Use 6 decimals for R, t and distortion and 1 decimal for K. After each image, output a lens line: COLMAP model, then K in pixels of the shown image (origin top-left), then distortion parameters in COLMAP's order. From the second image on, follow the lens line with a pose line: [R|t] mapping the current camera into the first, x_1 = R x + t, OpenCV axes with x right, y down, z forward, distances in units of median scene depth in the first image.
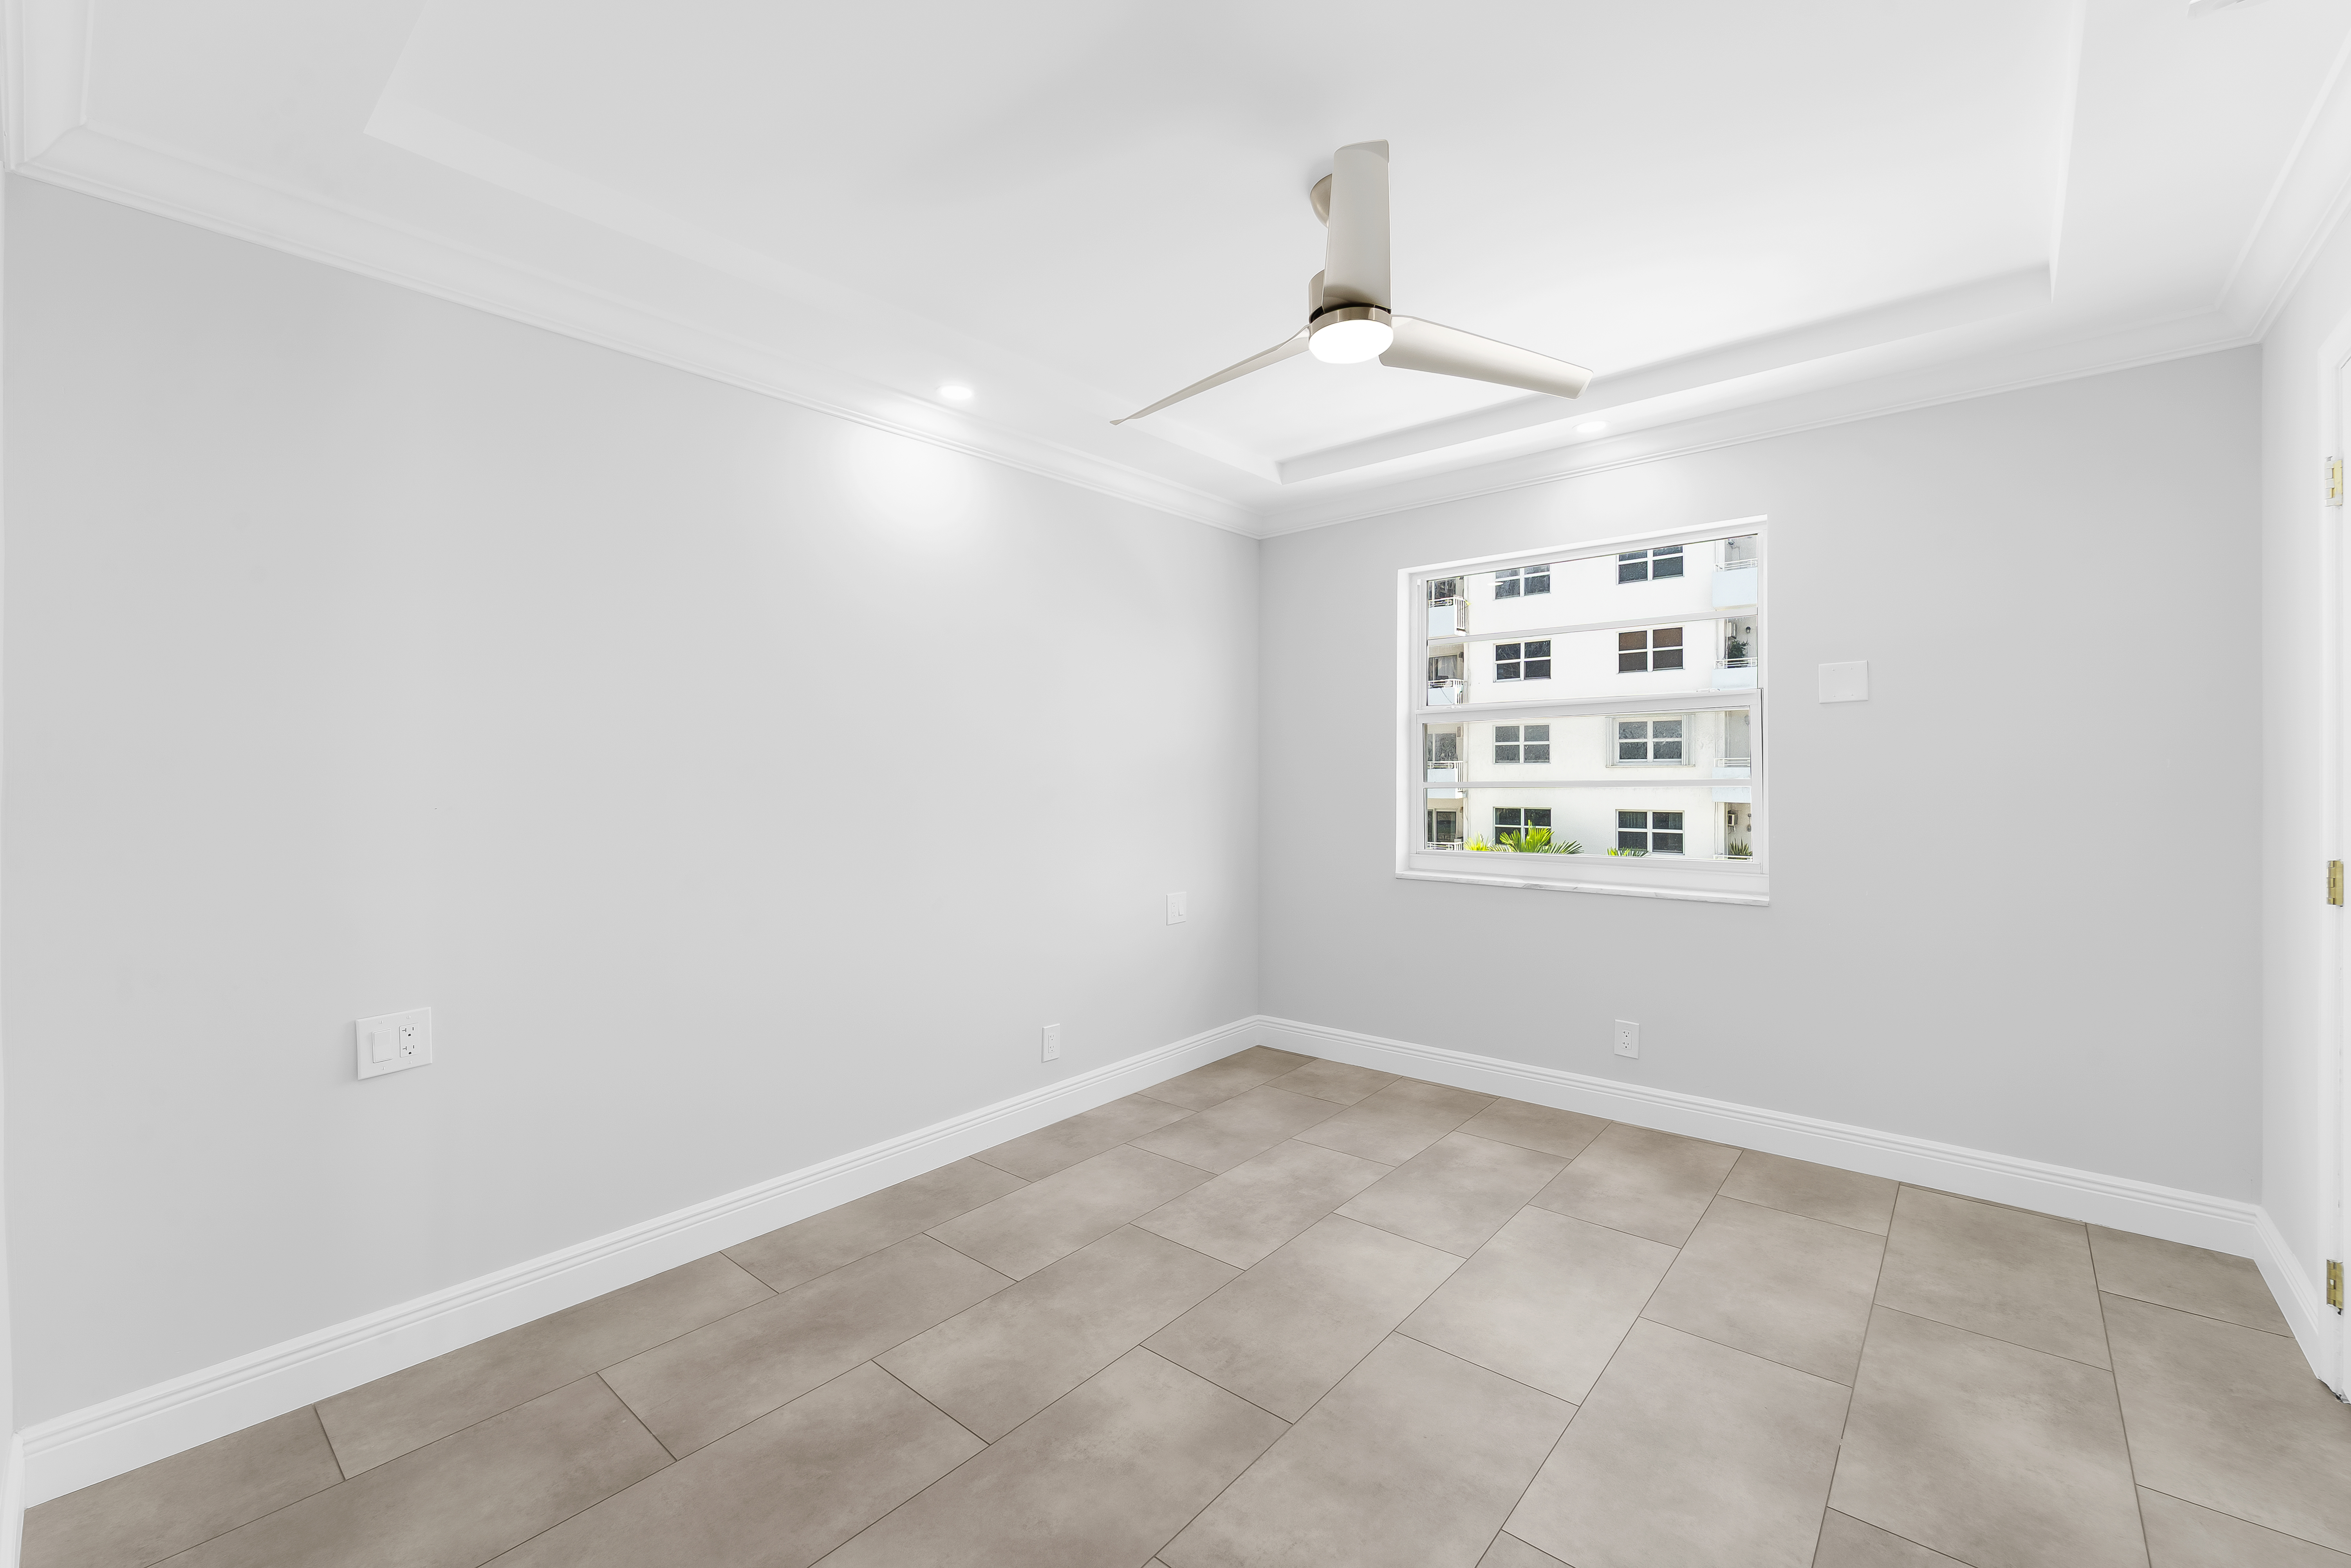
lens RADIAL K [[964.8, 0, 1175.9], [0, 964.8, 763.3], [0, 0, 1]] dist [0.000737, -0.002381]
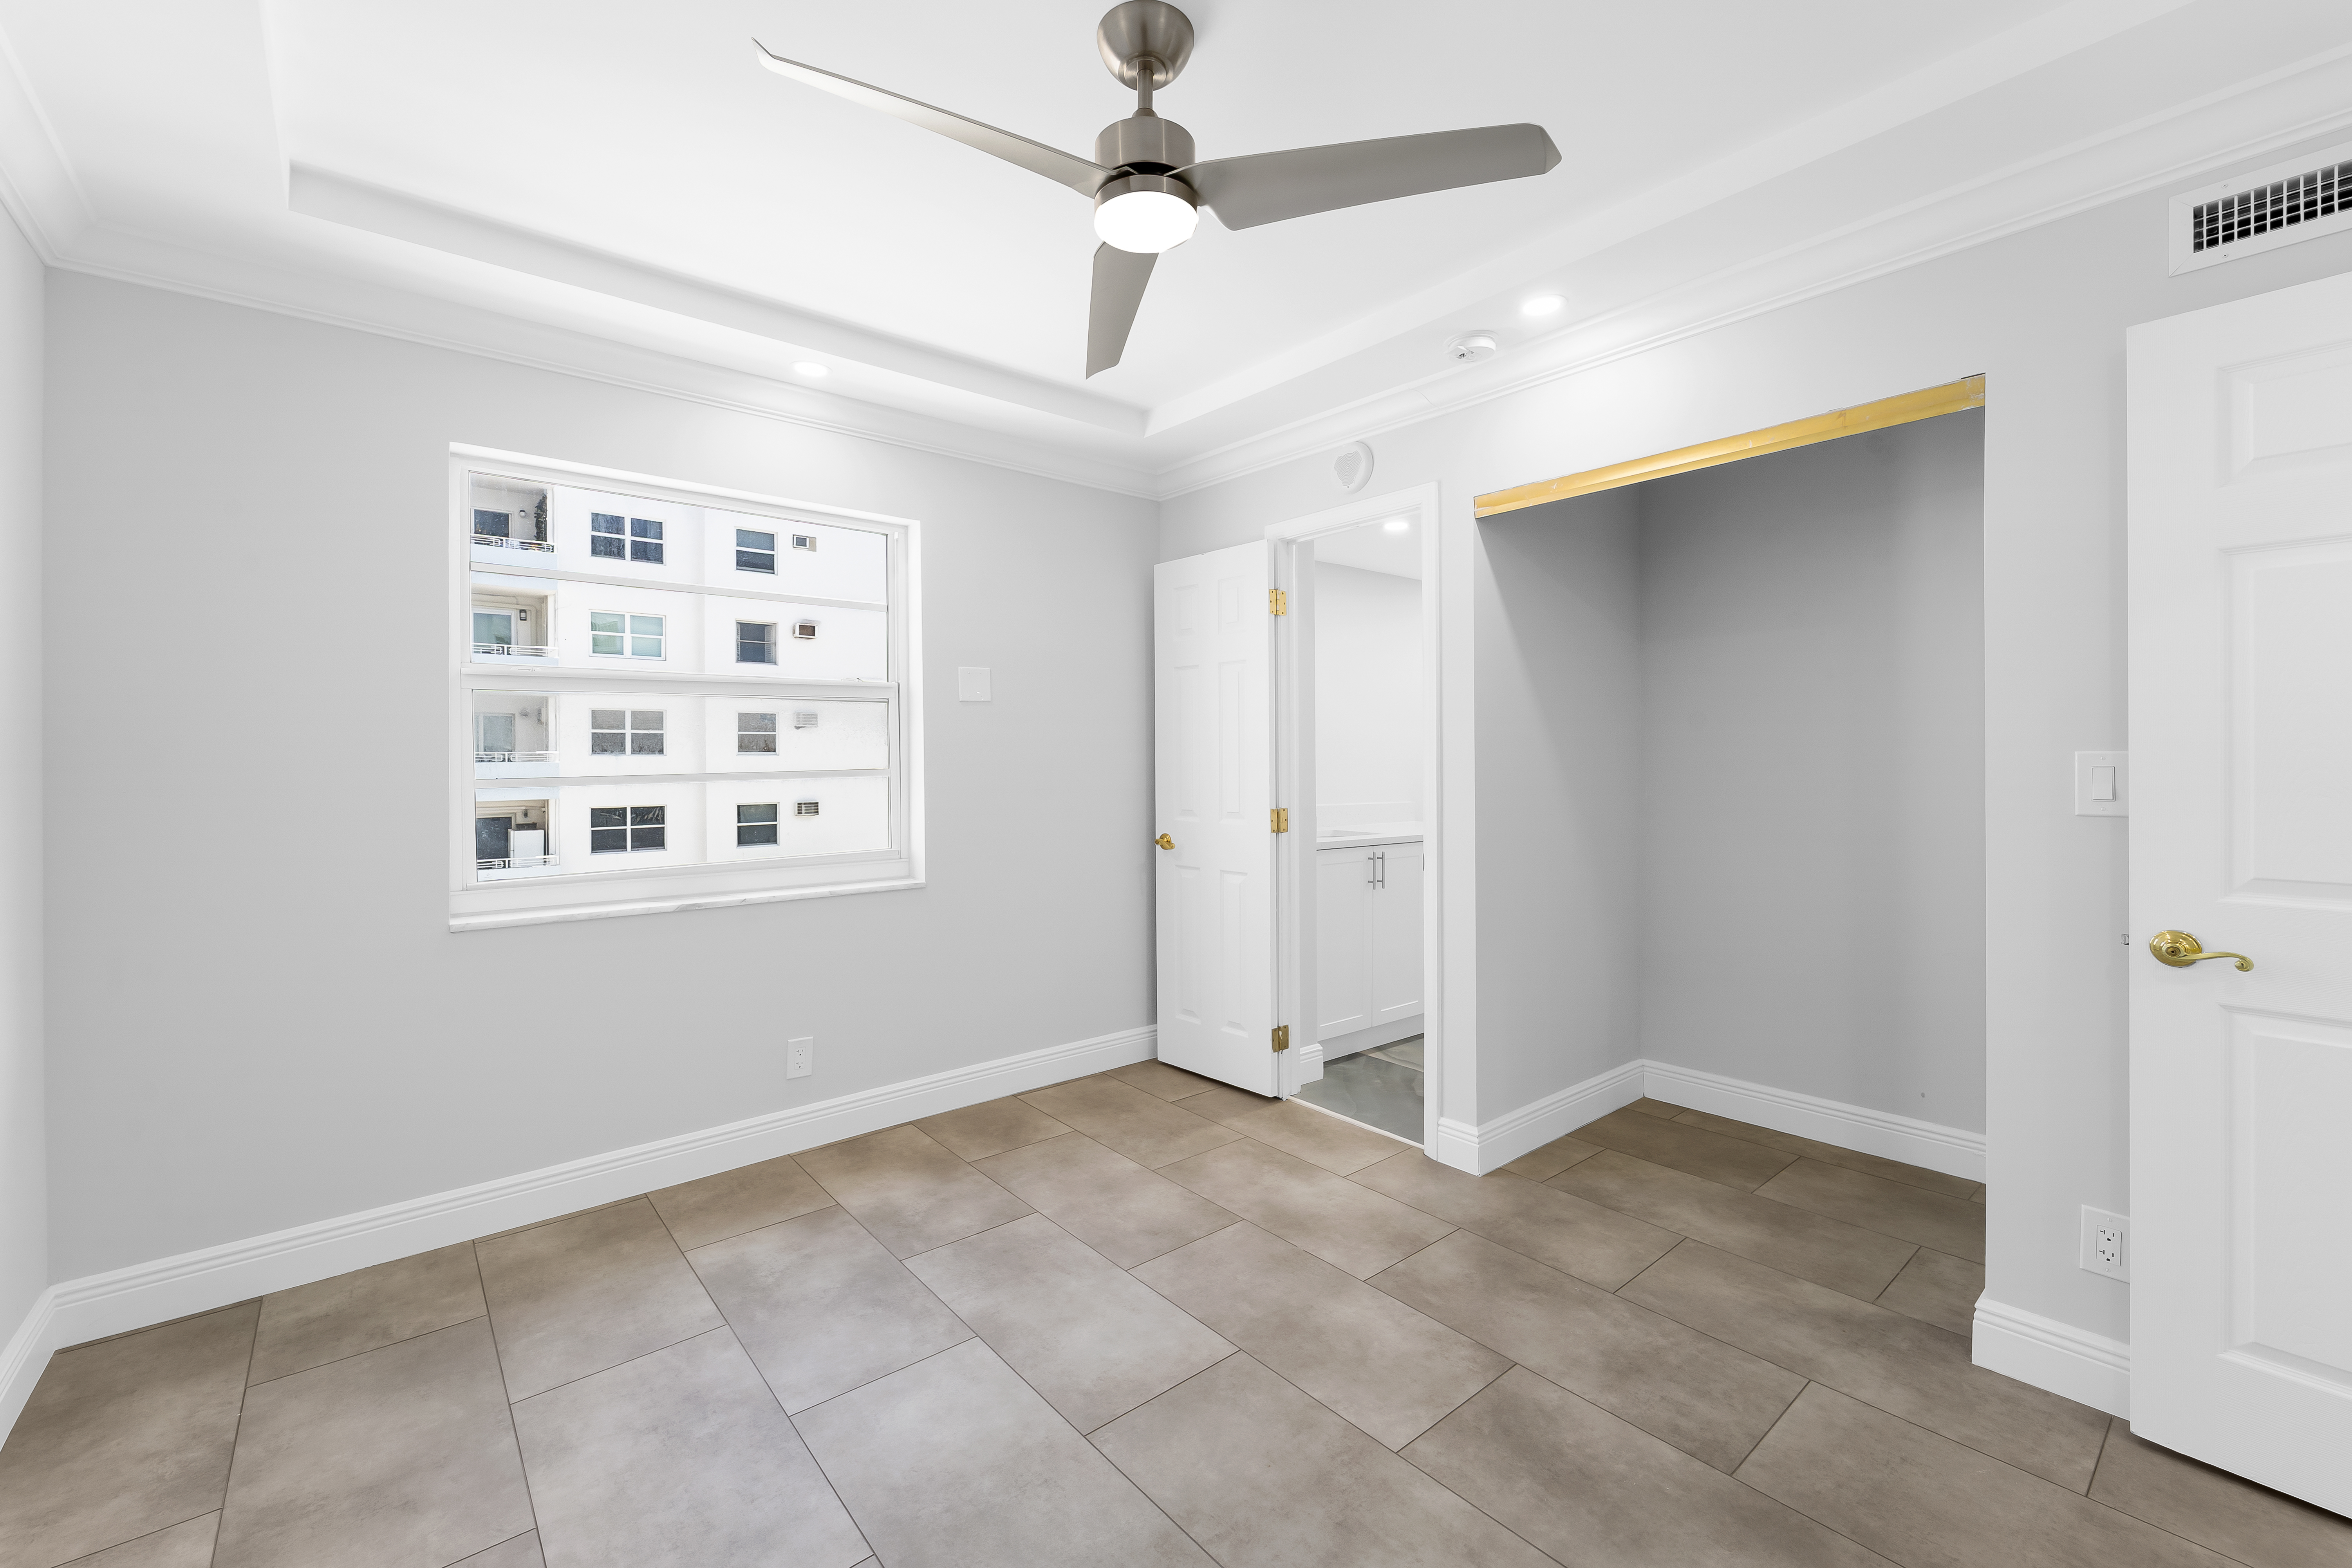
lens RADIAL K [[965.0, 0, 1176.4], [0, 965.0, 763.3], [0, 0, 1]] dist [0.000737, -0.002381]
pose [[0.164949, 0.000750, 0.986302, -0.392926], [-0.001463, 0.999999, -0.000516, 0.011053], [-0.986301, -0.001358, 0.164949, 0.541719]]
